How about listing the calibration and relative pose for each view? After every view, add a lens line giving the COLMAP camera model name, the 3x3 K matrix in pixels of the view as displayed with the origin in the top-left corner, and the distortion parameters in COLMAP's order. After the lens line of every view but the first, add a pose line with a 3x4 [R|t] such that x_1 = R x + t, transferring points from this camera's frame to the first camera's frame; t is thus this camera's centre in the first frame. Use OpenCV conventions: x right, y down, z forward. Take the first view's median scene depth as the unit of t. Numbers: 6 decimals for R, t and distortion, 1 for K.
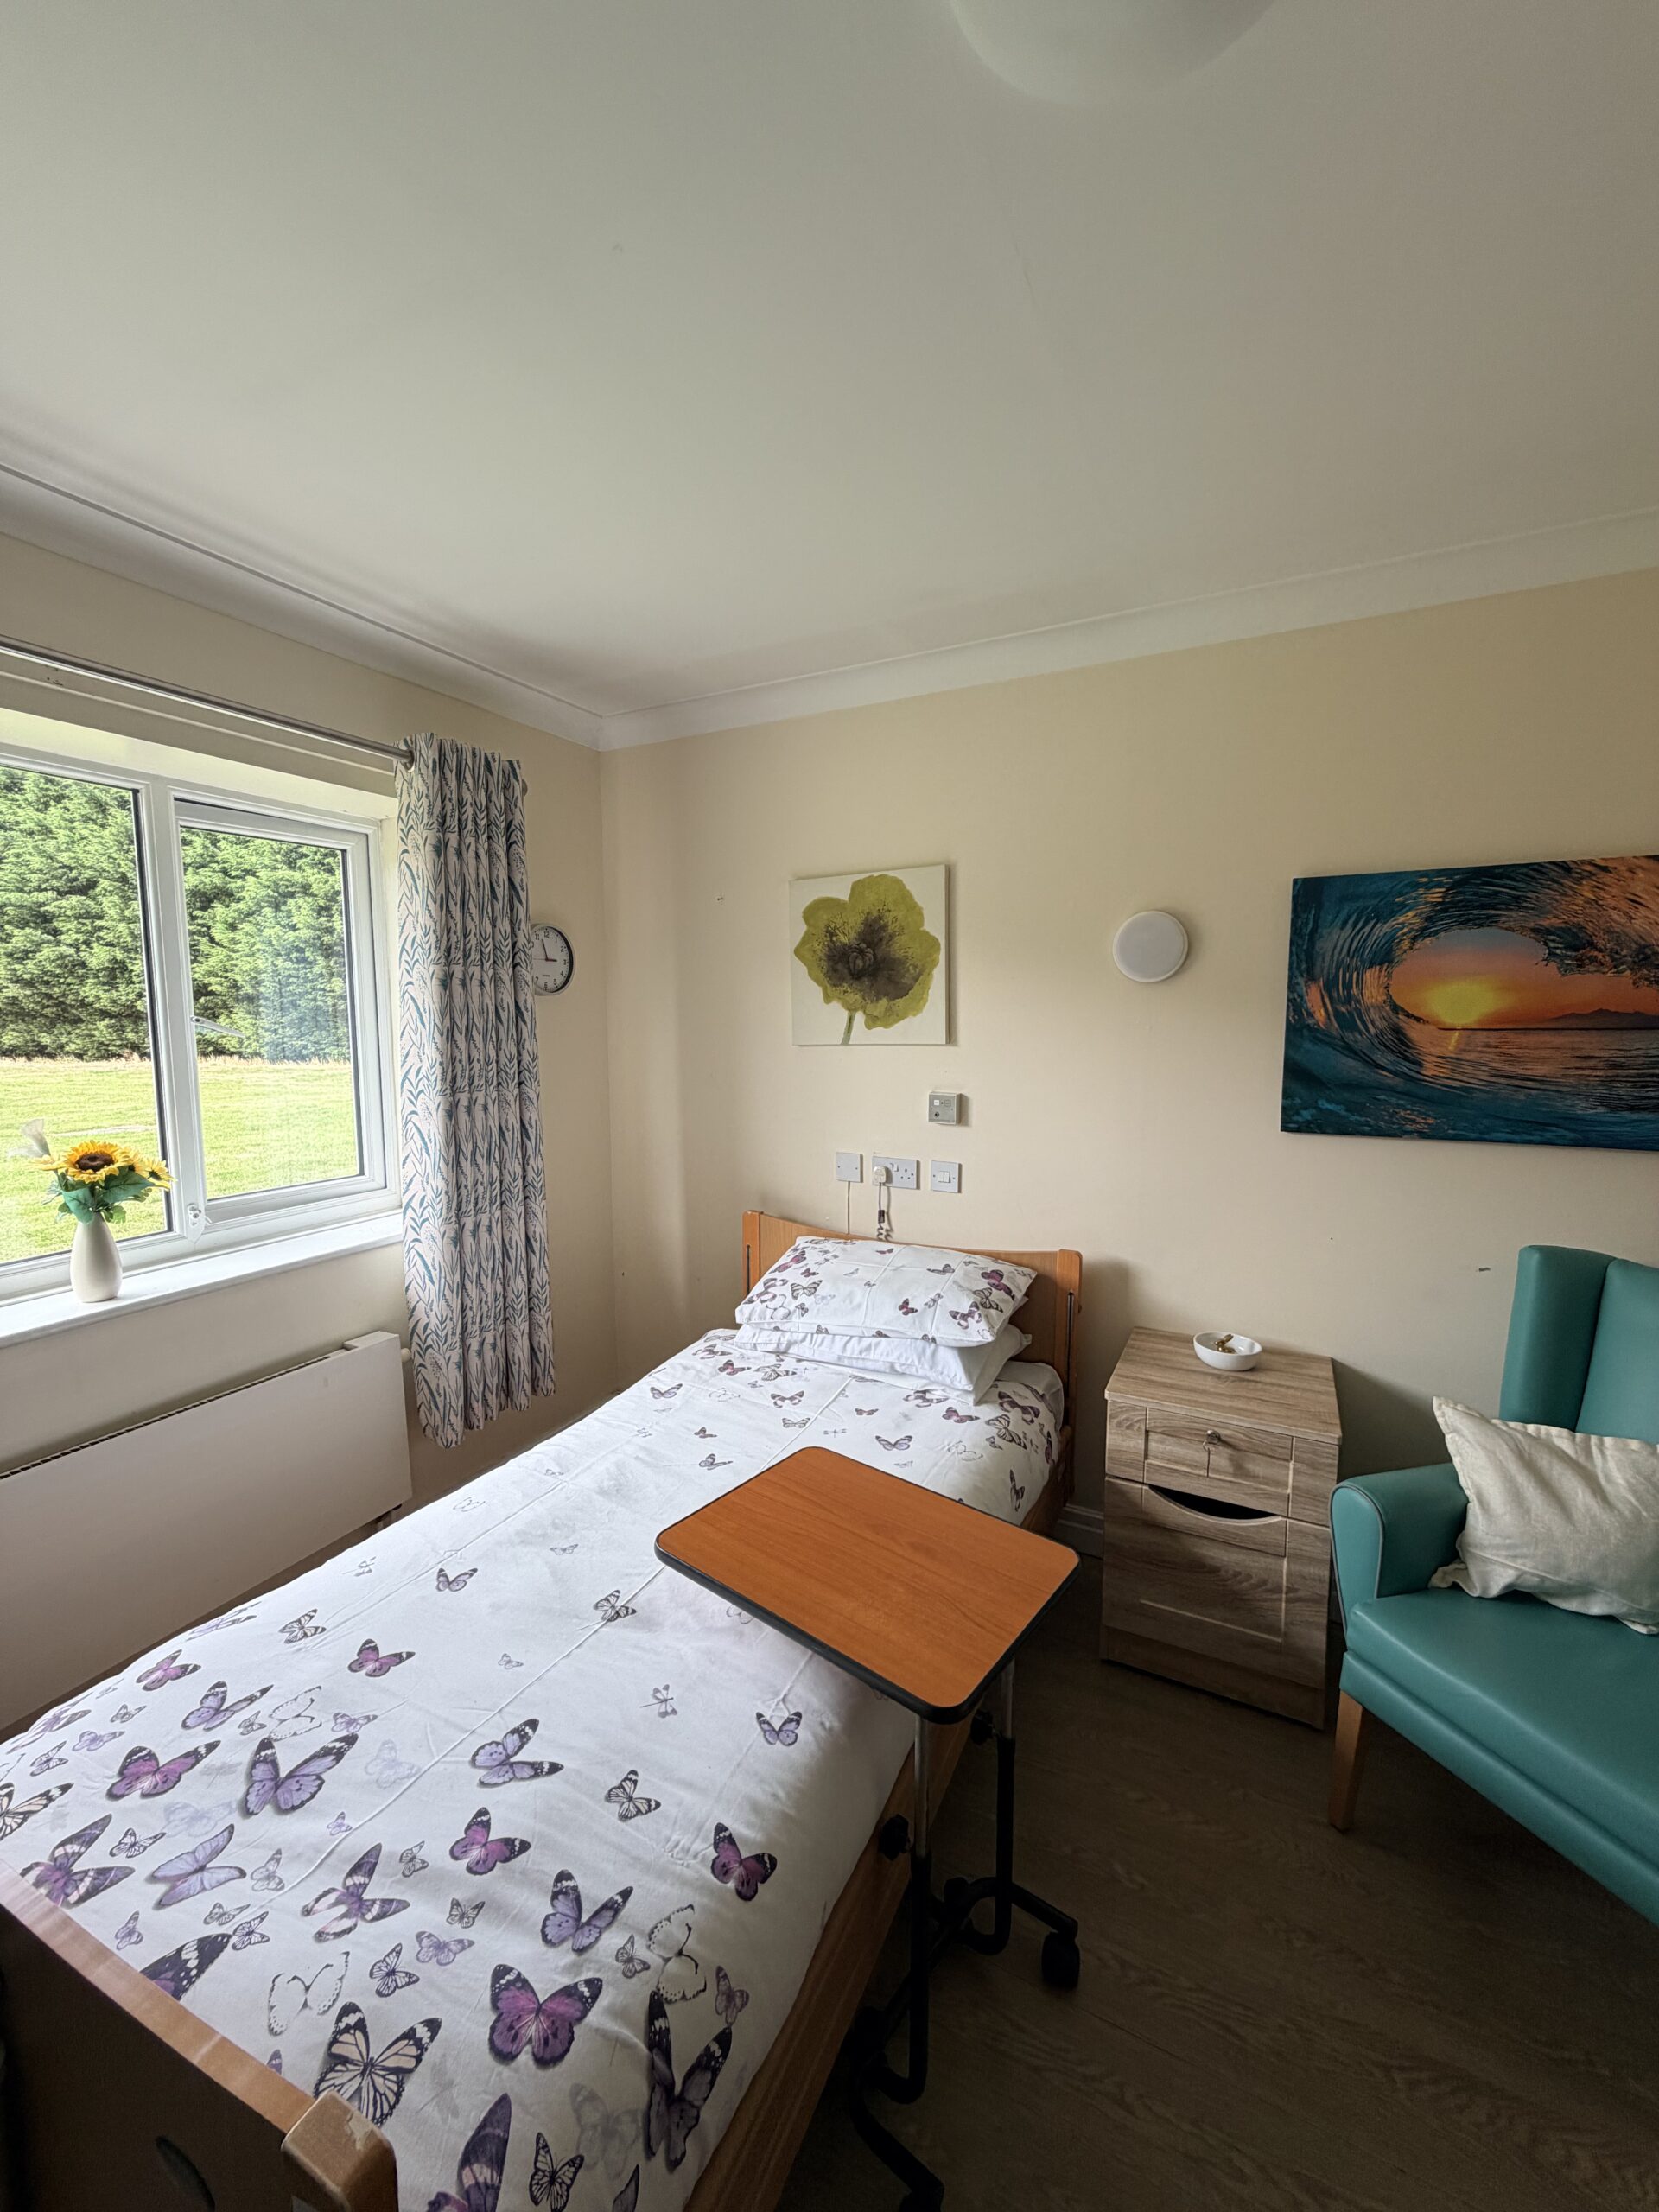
lens RADIAL K [[878.5, 0, 828.5], [0, 878.5, 1095.7], [0, 0, 1]] dist [0.000188, 0.000101]
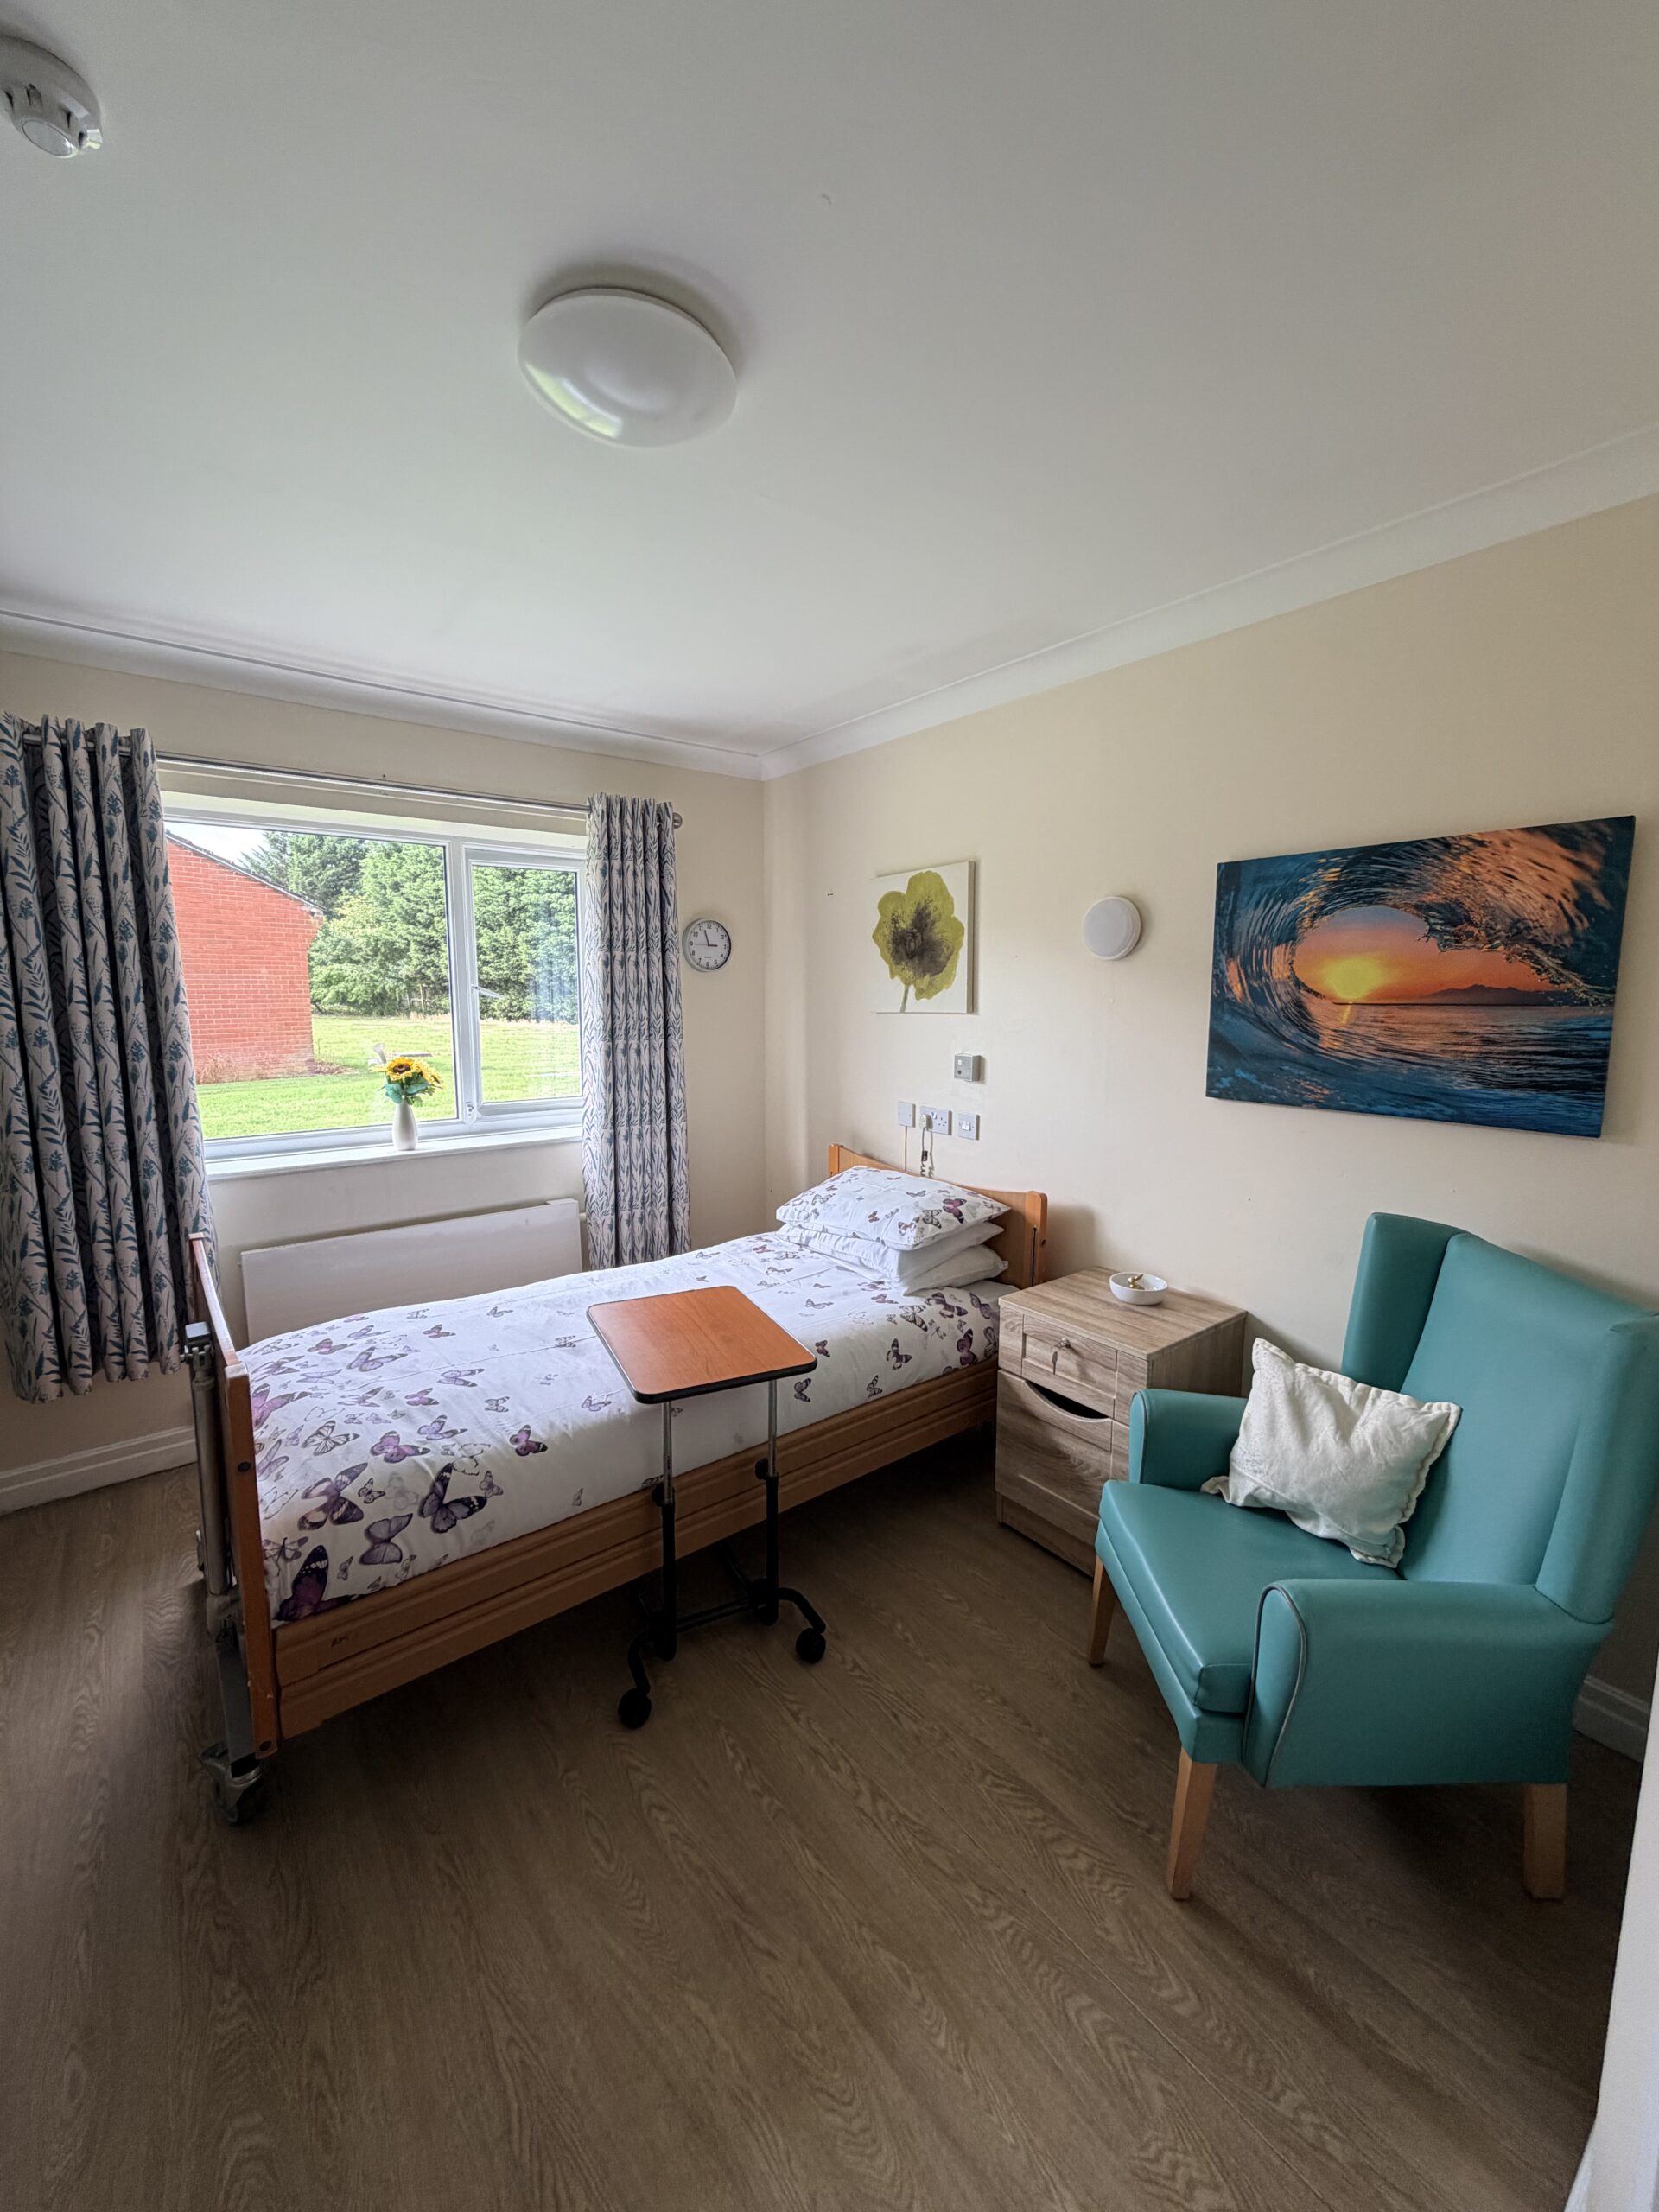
lens RADIAL K [[878.5, 0, 828.5], [0, 878.5, 1095.7], [0, 0, 1]] dist [0.000188, 0.000101]
pose [[0.906912, 0.058250, -0.417275, 0.572376], [-0.047720, 0.998225, 0.035632, 0.023855], [0.418610, -0.012402, 0.908082, -0.192113]]
